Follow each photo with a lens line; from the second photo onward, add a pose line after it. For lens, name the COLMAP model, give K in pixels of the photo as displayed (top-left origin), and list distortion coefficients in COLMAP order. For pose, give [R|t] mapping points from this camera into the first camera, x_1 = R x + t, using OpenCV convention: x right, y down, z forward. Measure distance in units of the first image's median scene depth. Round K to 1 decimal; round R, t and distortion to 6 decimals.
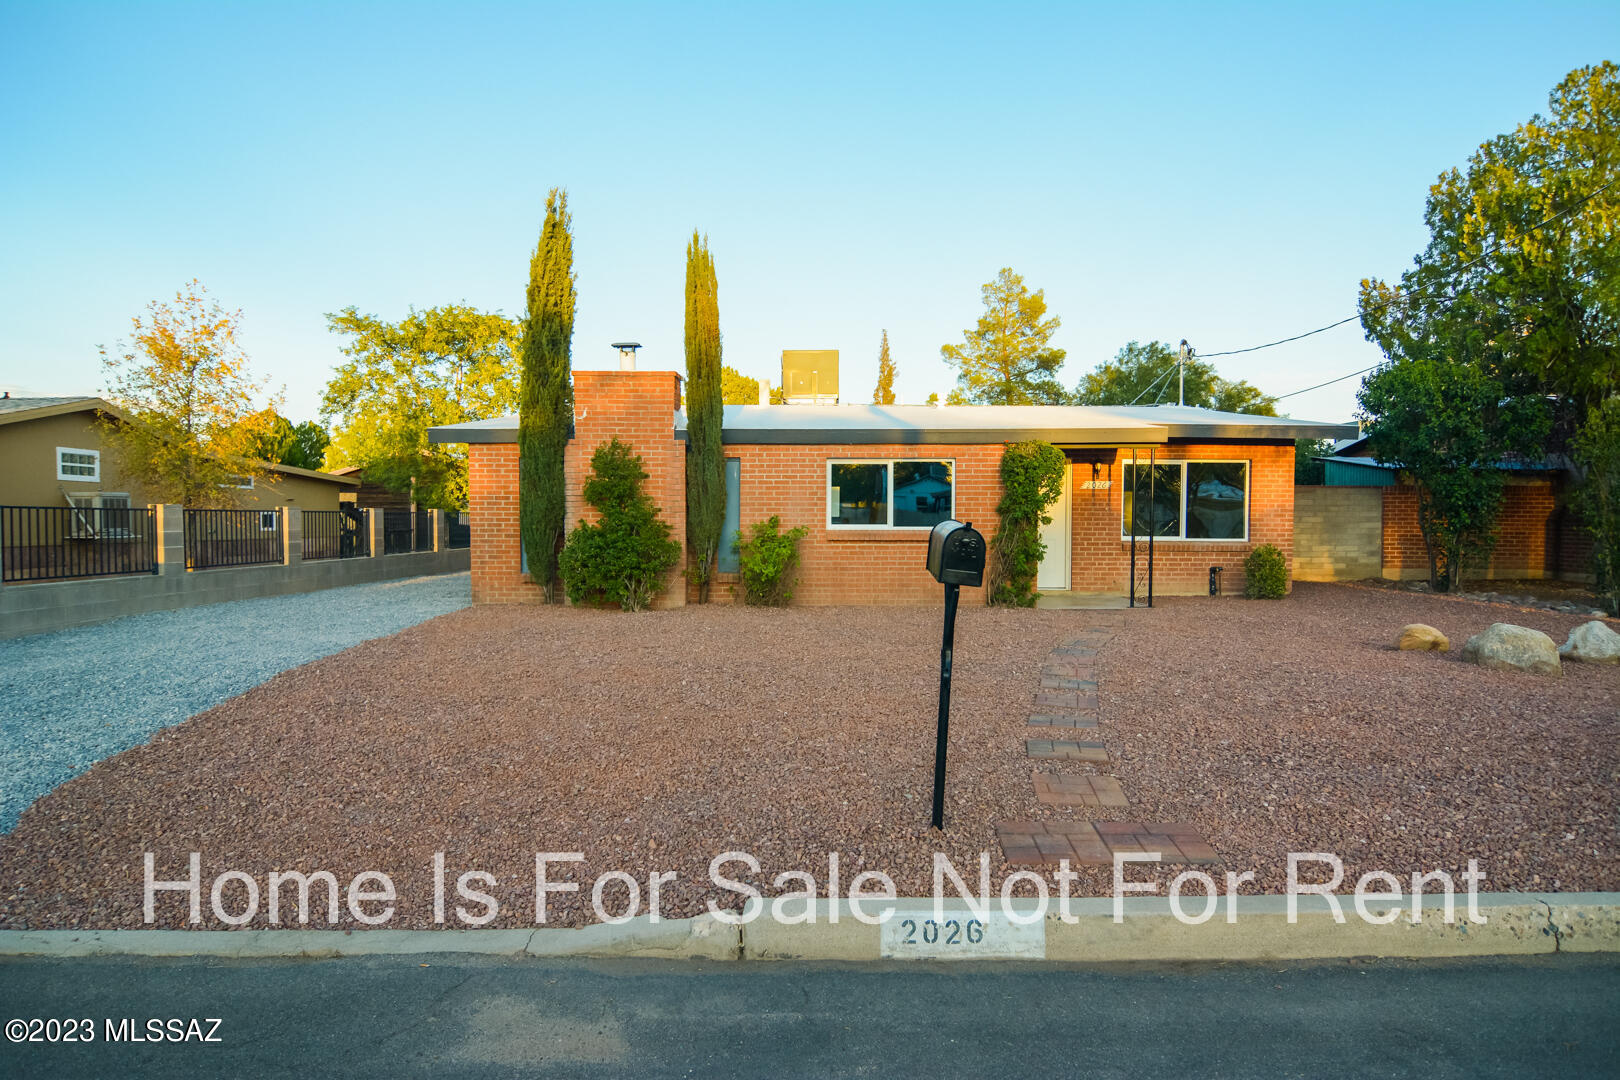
lens RADIAL K [[953.9, 0, 810.0], [0, 953.9, 540.0], [0, 0, 1]] dist [-0.015351, -0.000754]
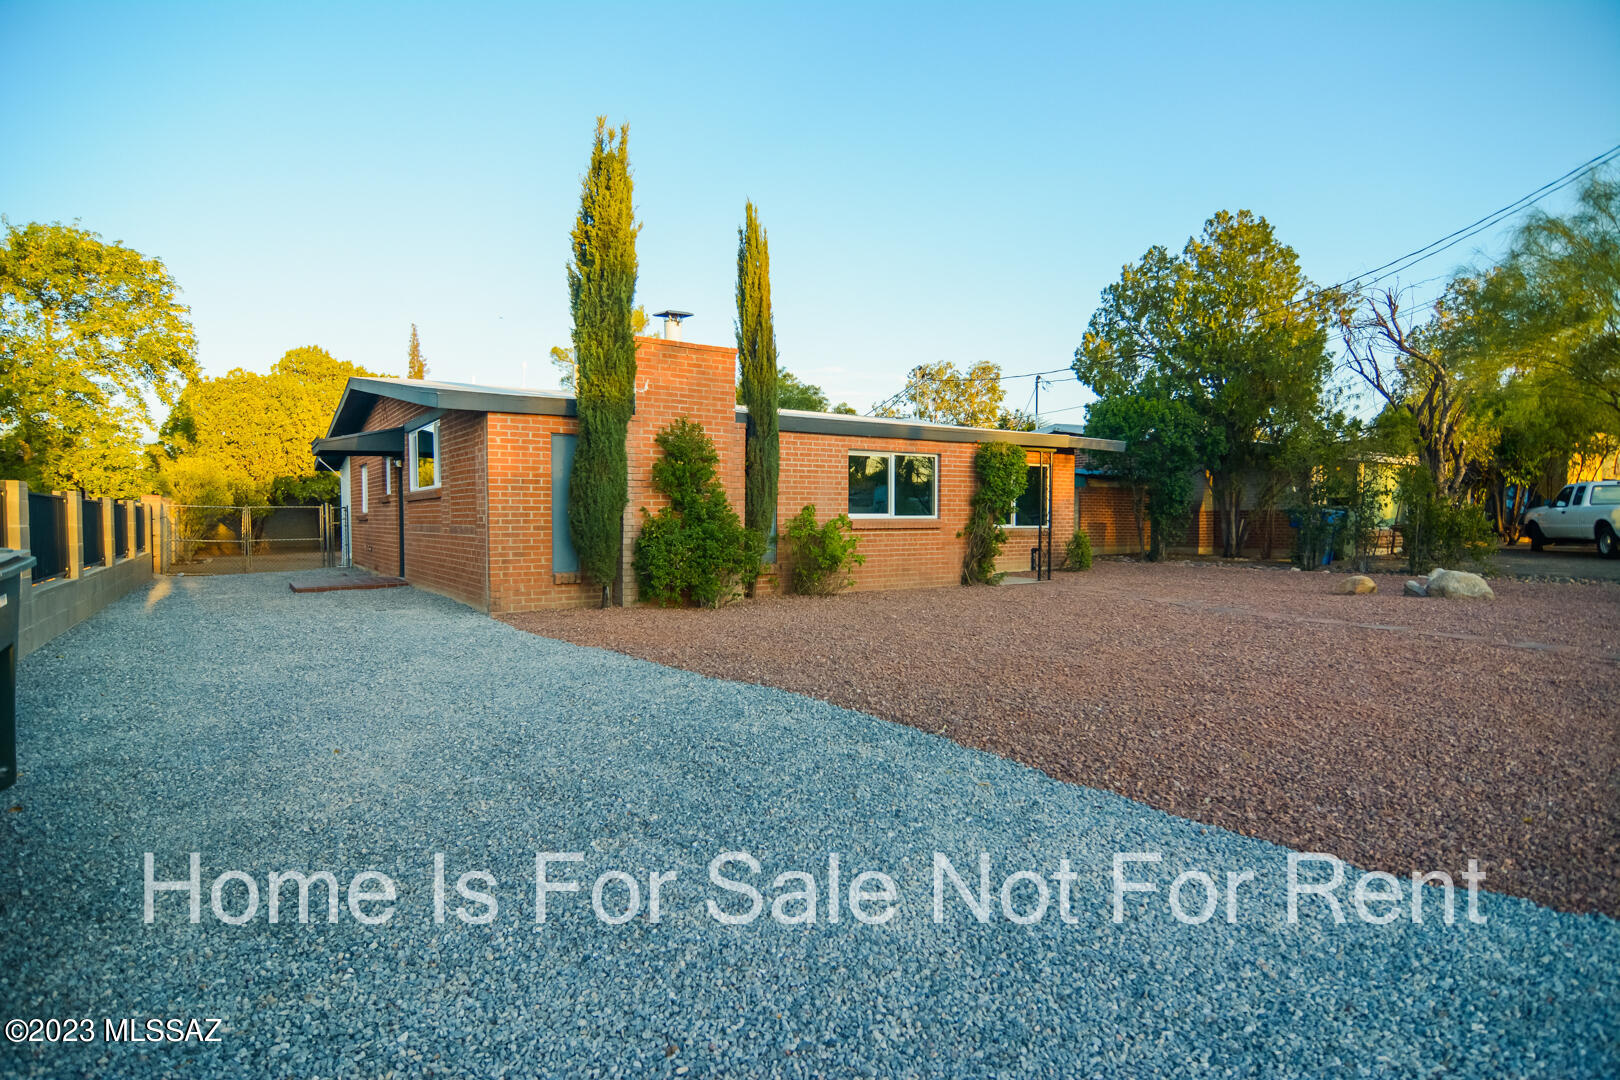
lens RADIAL K [[867.1, 0, 810.0], [0, 867.1, 540.0], [0, 0, 1]] dist [-0.016070, -0.001579]
pose [[0.821033, -0.019016, 0.570564, -0.563185], [0.018213, 0.999809, 0.007114, 0.005012], [-0.570590, 0.004551, 0.821223, 0.261251]]
